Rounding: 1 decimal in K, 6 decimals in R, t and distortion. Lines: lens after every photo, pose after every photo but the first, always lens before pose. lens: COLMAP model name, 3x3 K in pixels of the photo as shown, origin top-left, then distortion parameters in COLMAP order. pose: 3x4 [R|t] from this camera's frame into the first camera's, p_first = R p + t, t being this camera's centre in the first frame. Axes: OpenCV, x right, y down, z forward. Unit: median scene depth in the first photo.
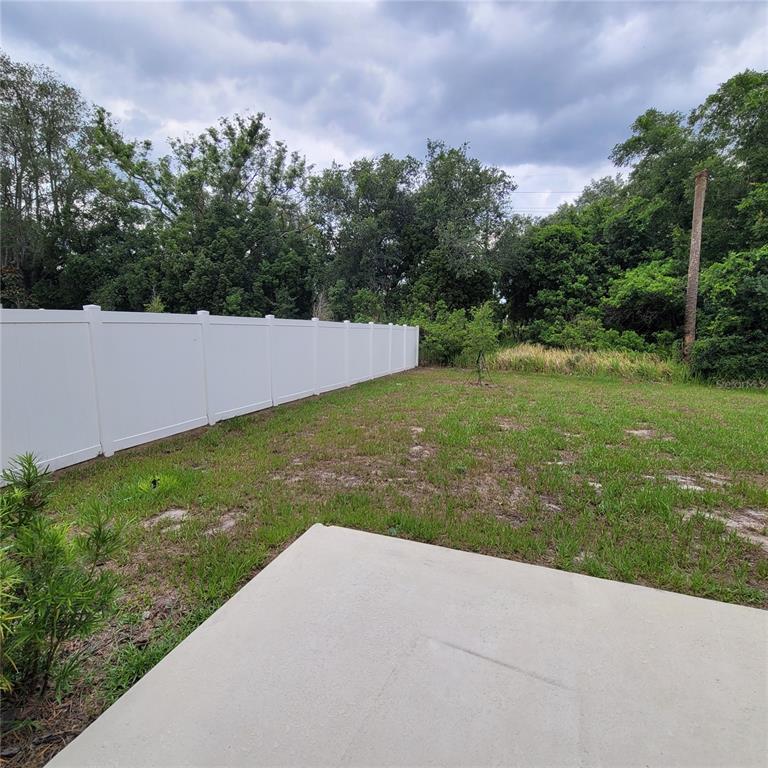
lens RADIAL K [[420.4, 0, 377.5], [0, 420.4, 383.9], [0, 0, 1]] dist [-0.006059, 0.001655]
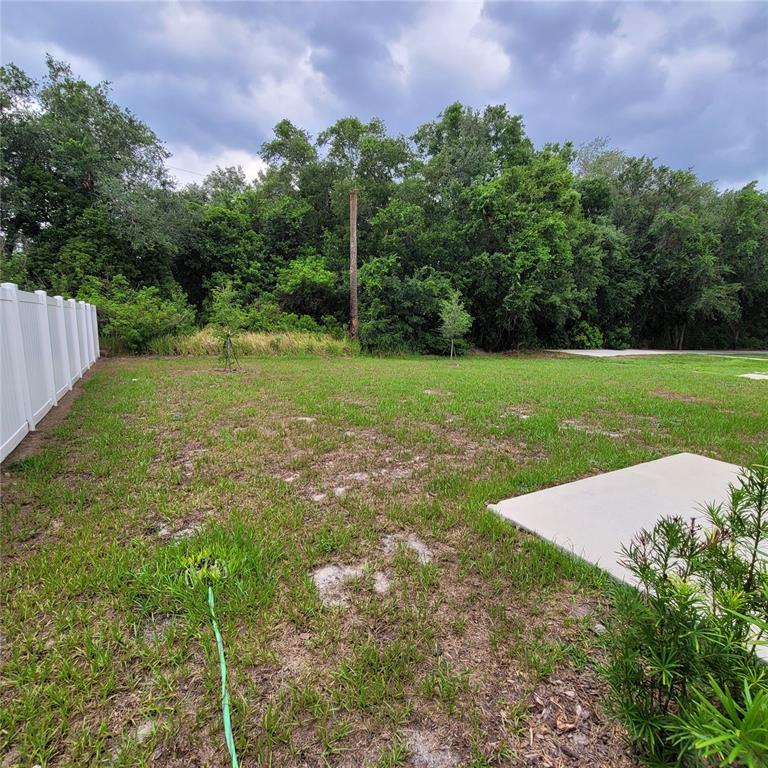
lens RADIAL K [[420.4, 0, 379.0], [0, 420.4, 387.4], [0, 0, 1]] dist [-0.006059, 0.001655]
pose [[0.641183, -0.119558, 0.758017, -0.154801], [0.083448, 0.992794, 0.086002, -0.008876], [-0.762837, 0.008113, 0.646540, 0.080639]]
